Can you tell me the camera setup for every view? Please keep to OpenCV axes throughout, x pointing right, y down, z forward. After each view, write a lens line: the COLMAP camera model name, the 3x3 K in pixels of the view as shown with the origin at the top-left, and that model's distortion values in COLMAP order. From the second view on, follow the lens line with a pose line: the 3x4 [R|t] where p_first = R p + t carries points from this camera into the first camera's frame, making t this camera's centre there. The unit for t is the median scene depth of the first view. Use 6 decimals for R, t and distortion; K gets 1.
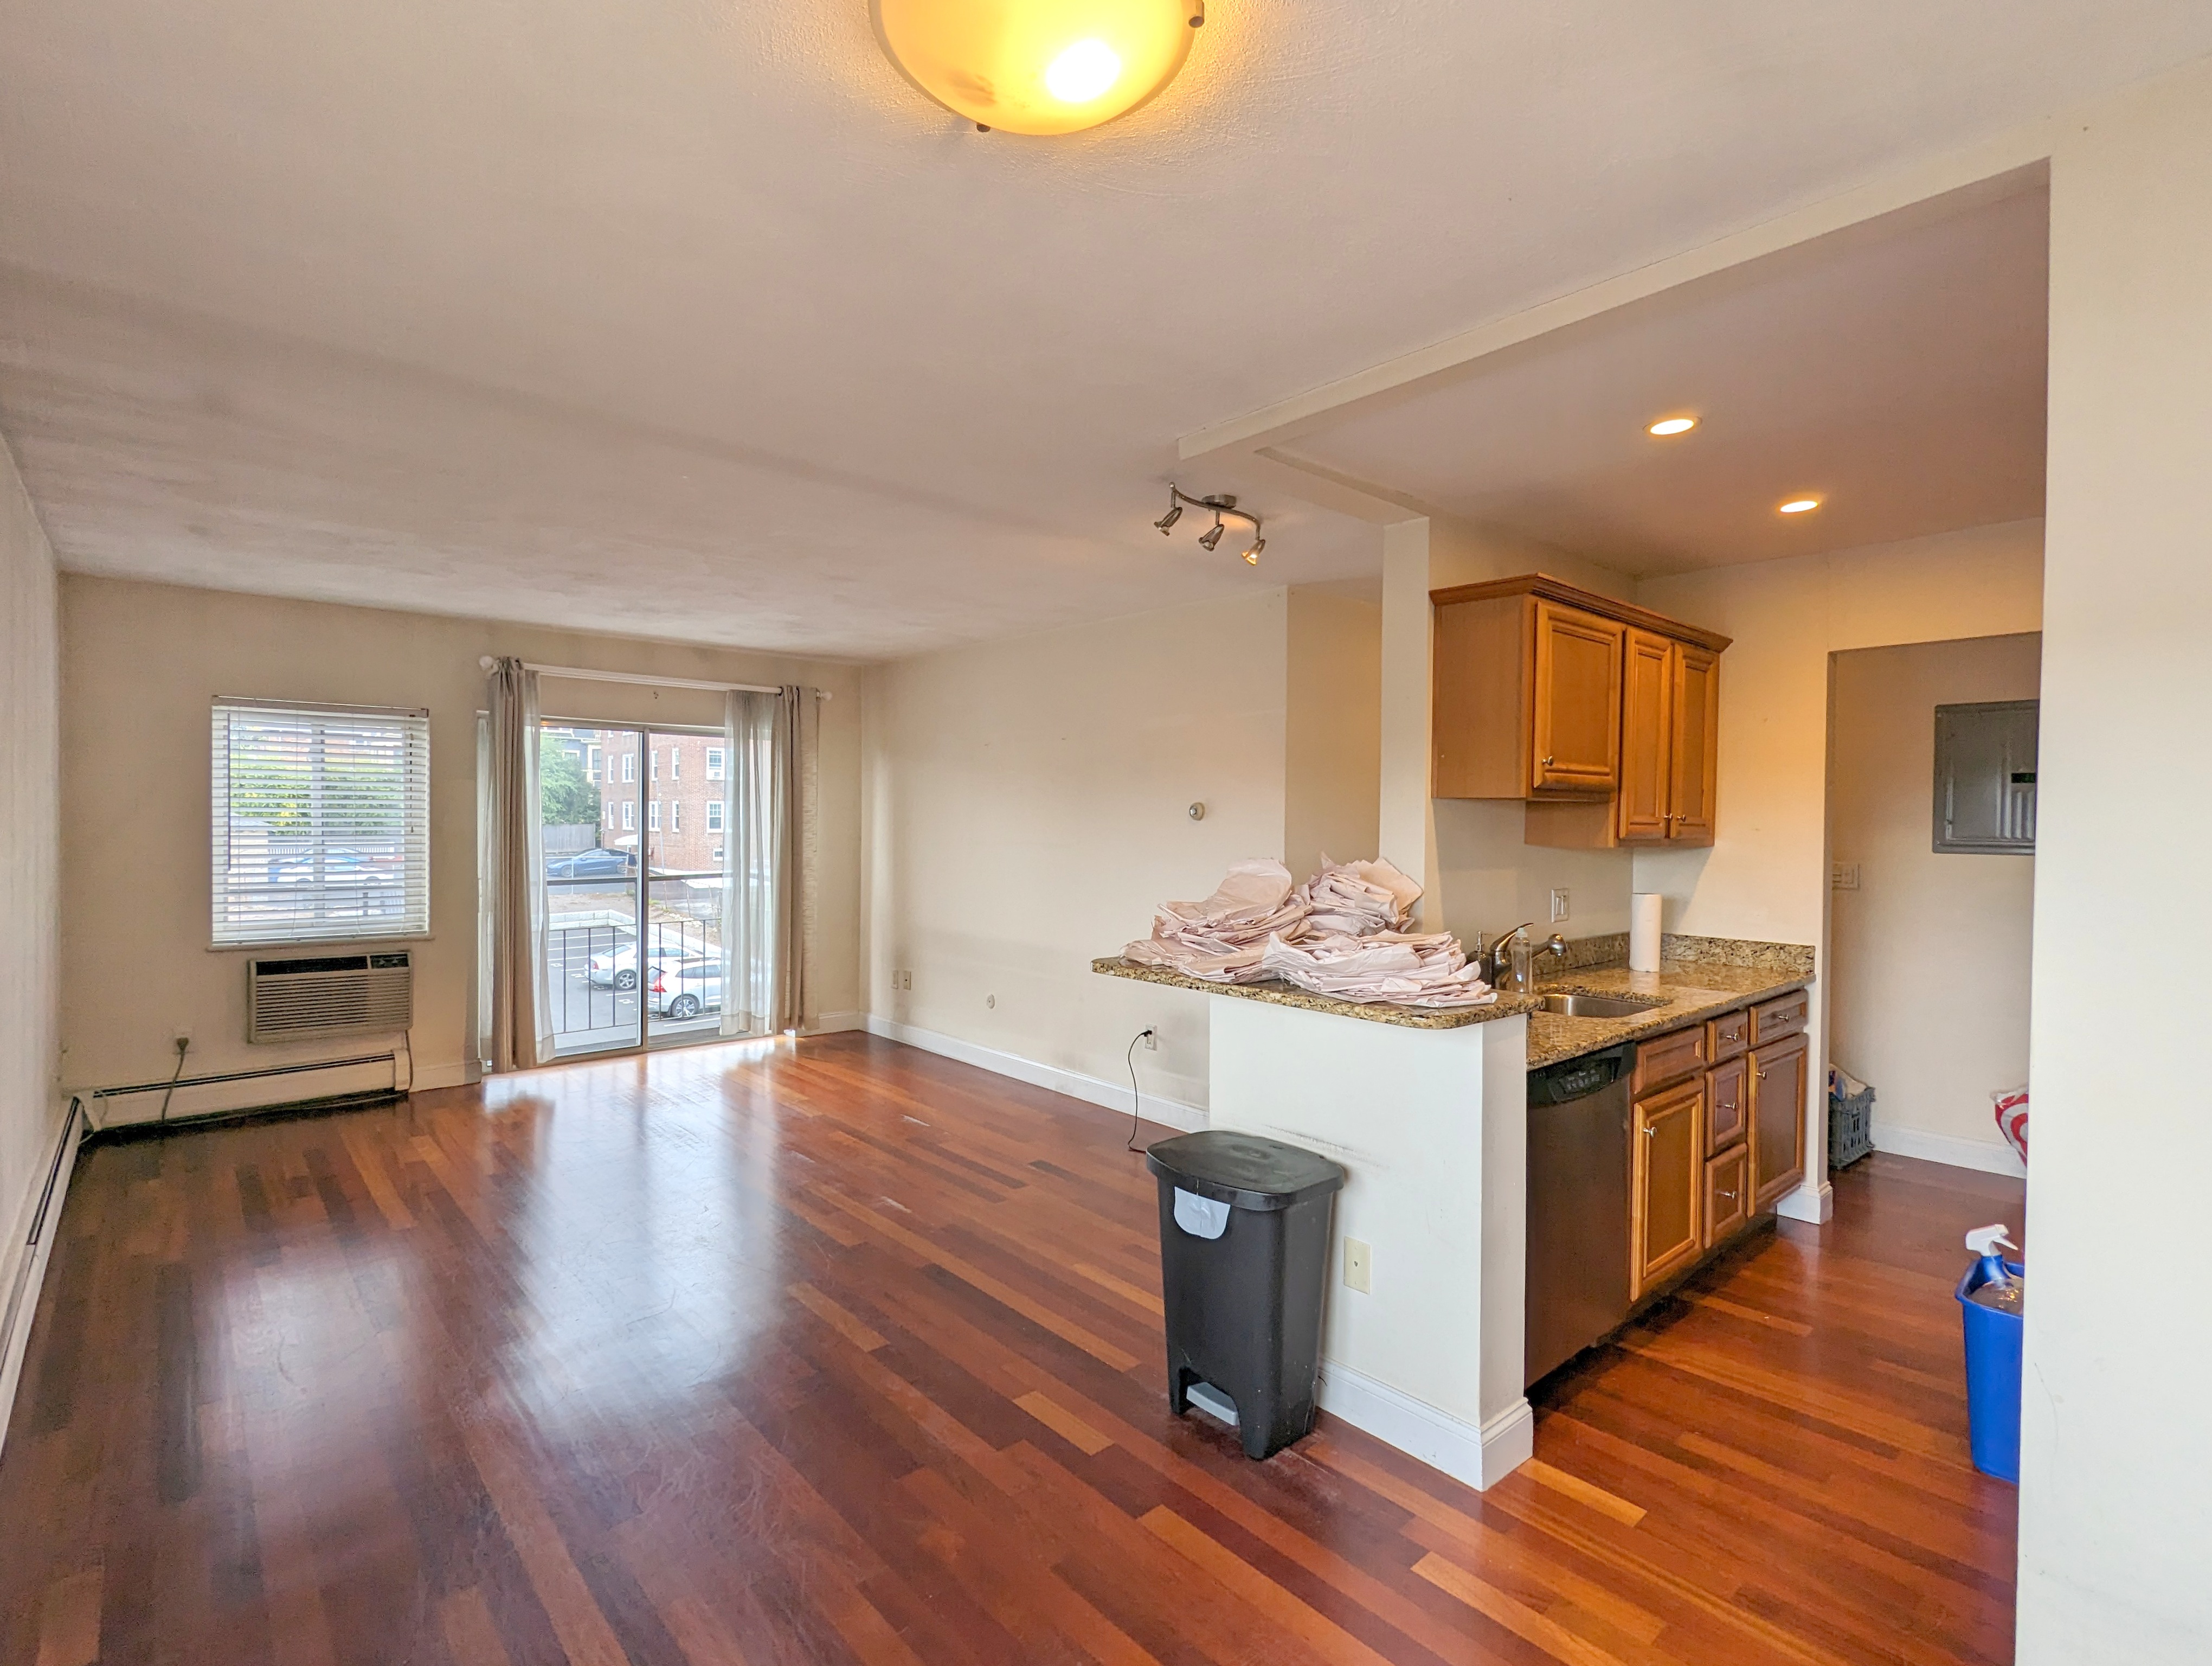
lens RADIAL K [[1073.0, 0, 1106.0], [0, 1073.0, 833.0], [0, 0, 1]] dist [-0.000610, 0.000606]
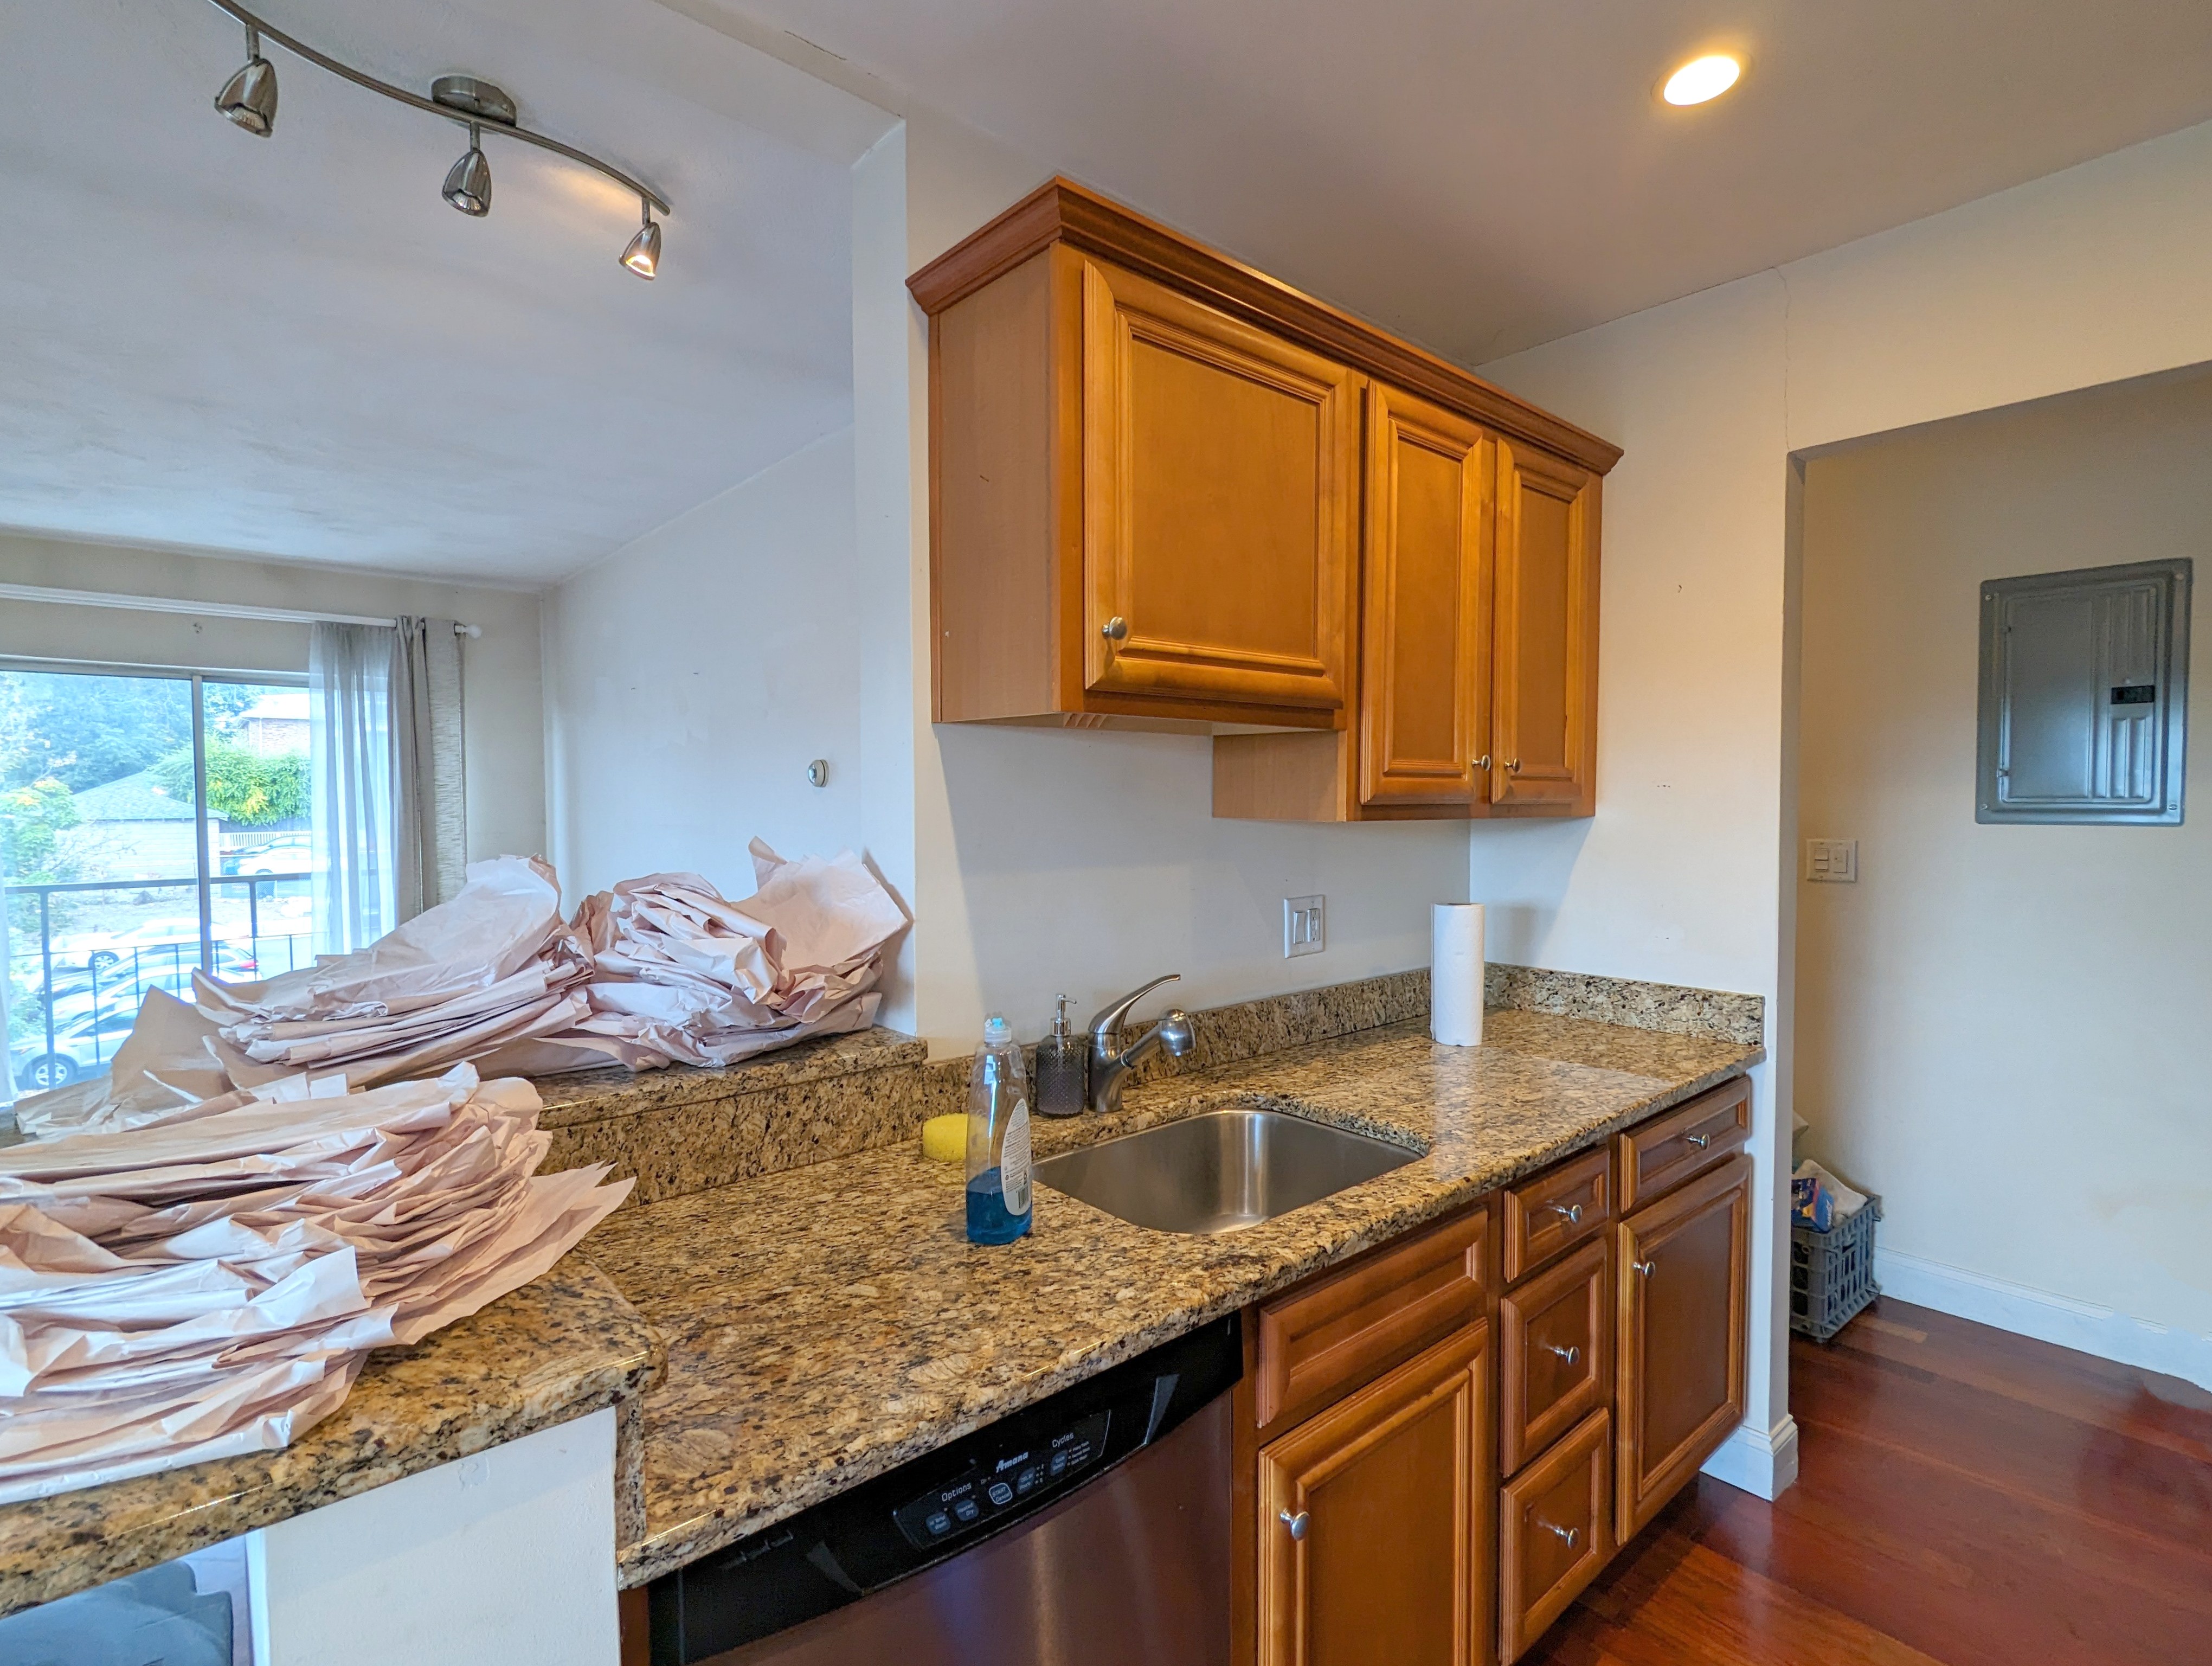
lens RADIAL K [[1073.0, 0, 1106.0], [0, 1073.0, 833.0], [0, 0, 1]] dist [-0.000610, 0.000606]
pose [[0.999822, -0.012025, -0.014567, 0.258911], [0.012297, 0.999749, 0.018750, 0.005728], [0.014338, -0.018925, 0.999718, 0.348255]]
